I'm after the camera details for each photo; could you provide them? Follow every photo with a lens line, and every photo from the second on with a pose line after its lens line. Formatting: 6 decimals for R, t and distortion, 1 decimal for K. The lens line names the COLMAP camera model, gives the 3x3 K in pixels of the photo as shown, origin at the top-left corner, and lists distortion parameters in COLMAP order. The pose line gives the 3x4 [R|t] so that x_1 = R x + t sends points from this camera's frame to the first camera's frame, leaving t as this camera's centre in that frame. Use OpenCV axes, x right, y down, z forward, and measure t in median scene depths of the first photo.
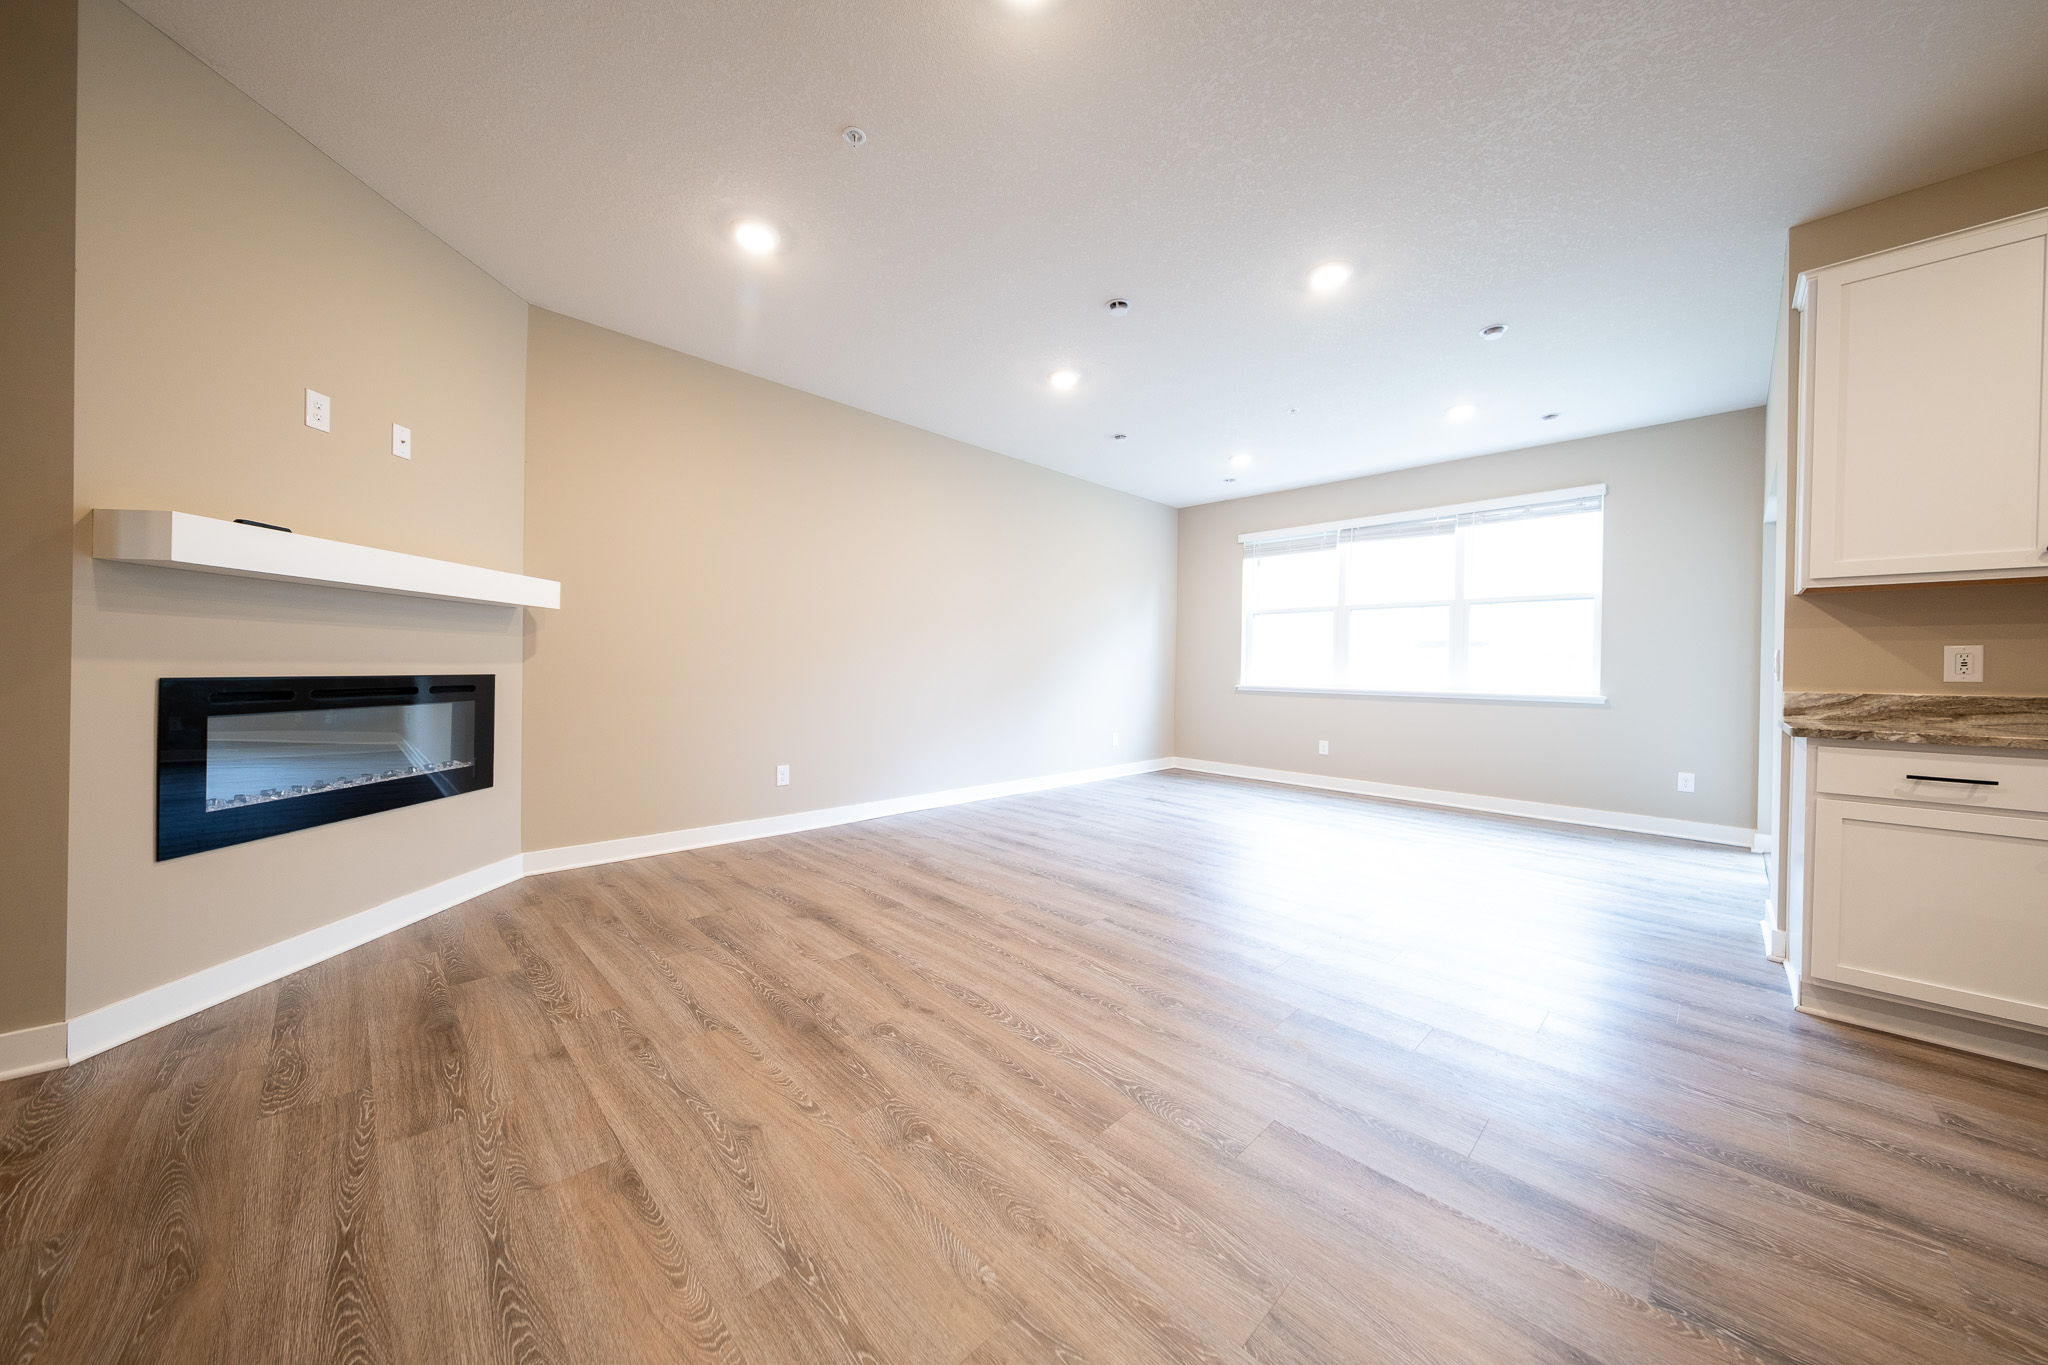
lens RADIAL K [[692.2, 0, 1008.9], [0, 692.2, 681.3], [0, 0, 1]] dist [0.007717, -0.001342]
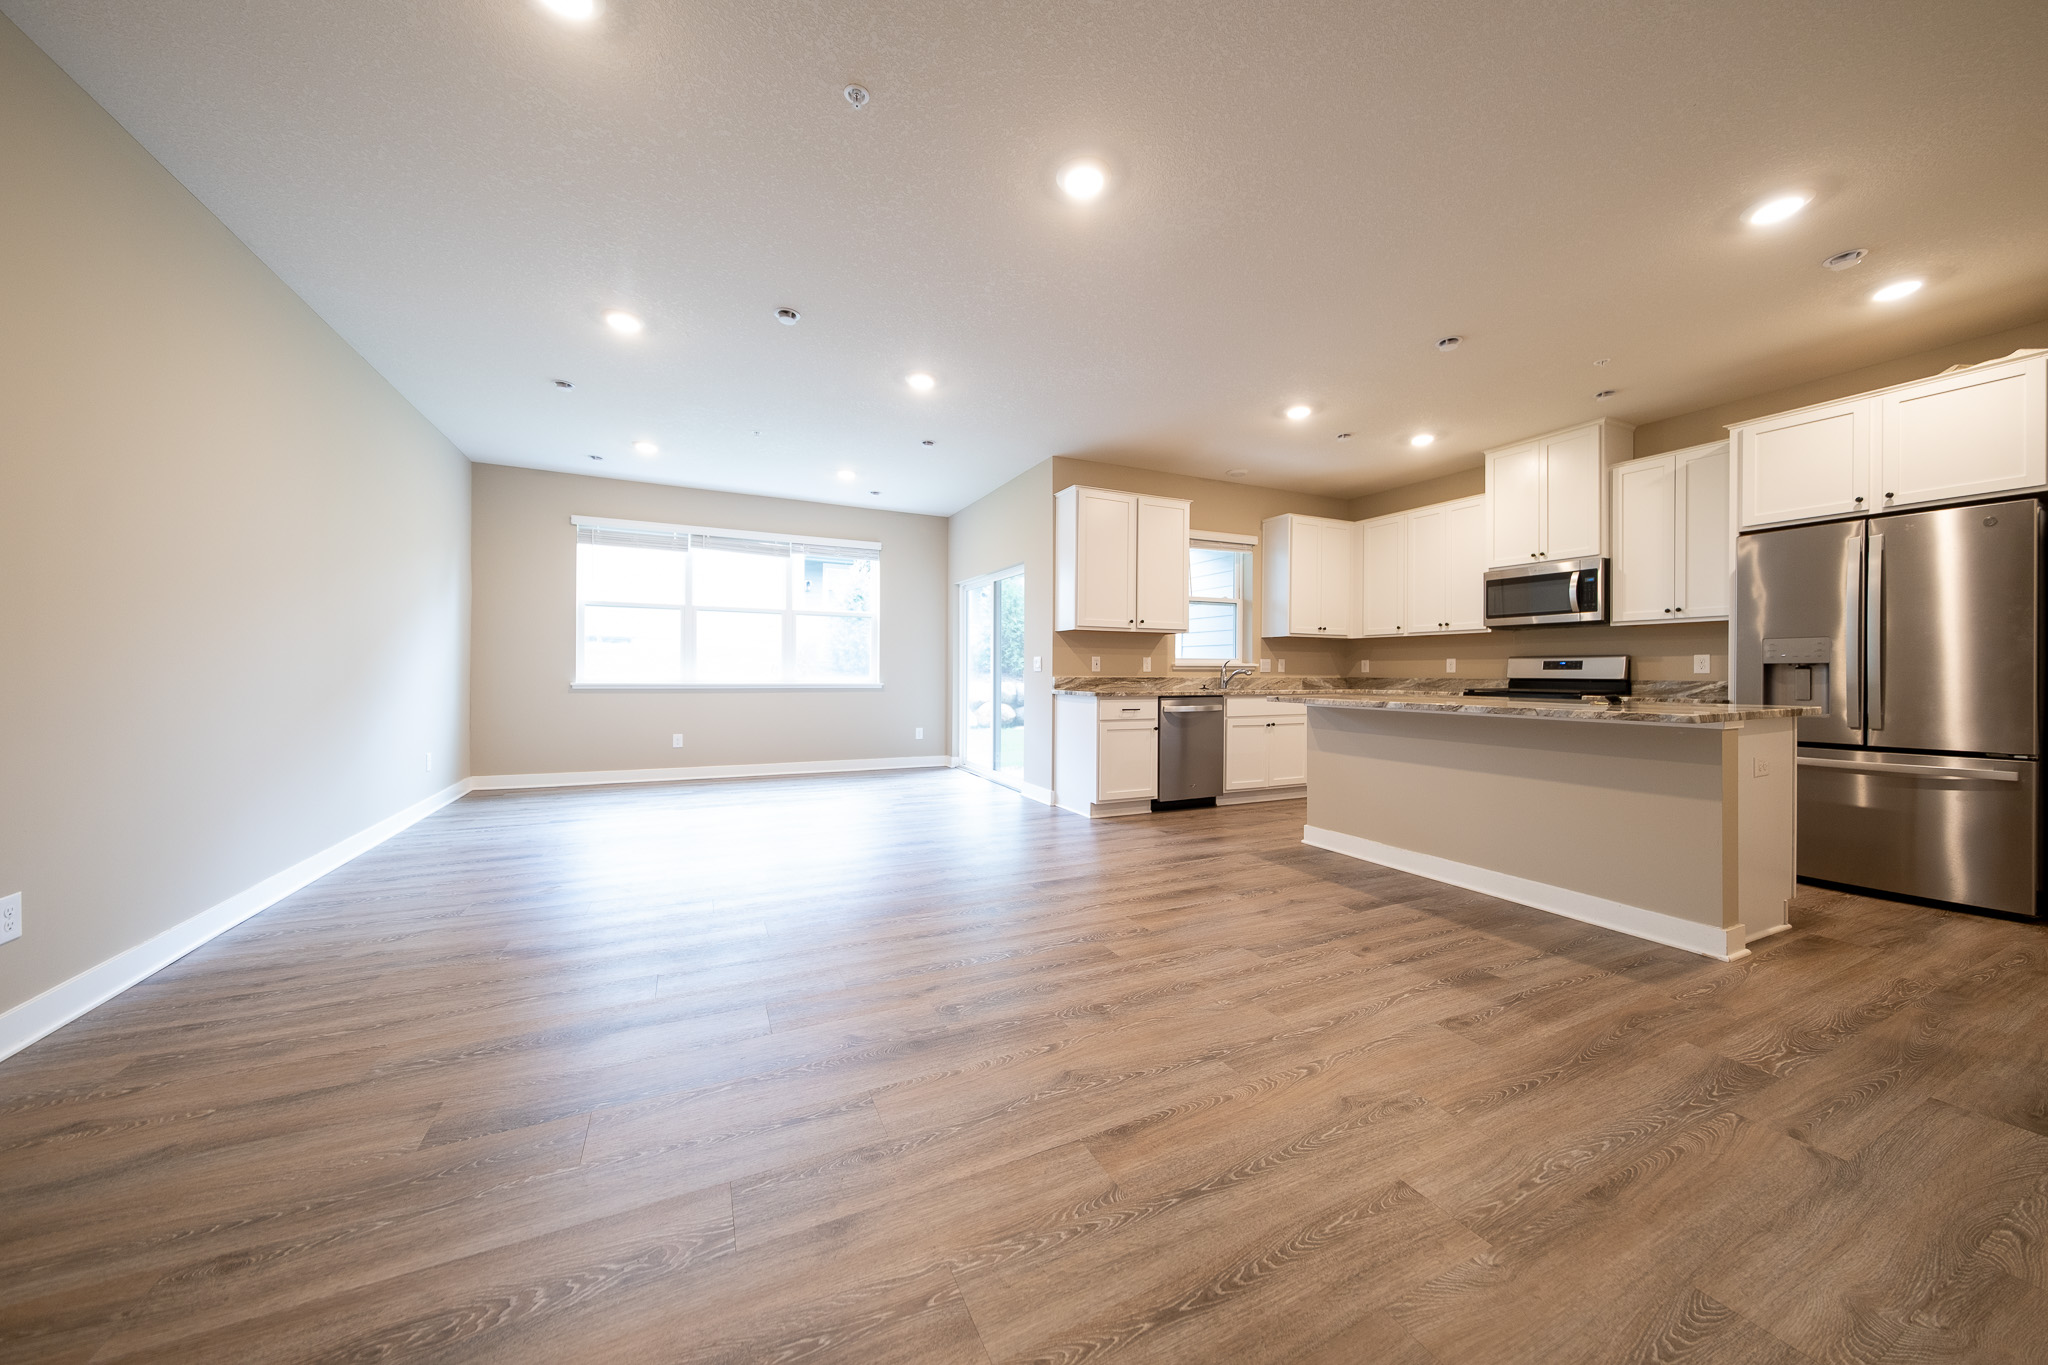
lens RADIAL K [[692.2, 0, 1028.6], [0, 692.2, 678.4], [0, 0, 1]] dist [0.007717, -0.001342]
pose [[0.306425, -0.020431, 0.951676, -0.950526], [0.015278, 0.999746, 0.016543, -0.017564], [-0.951772, 0.009471, 0.306659, 0.459148]]
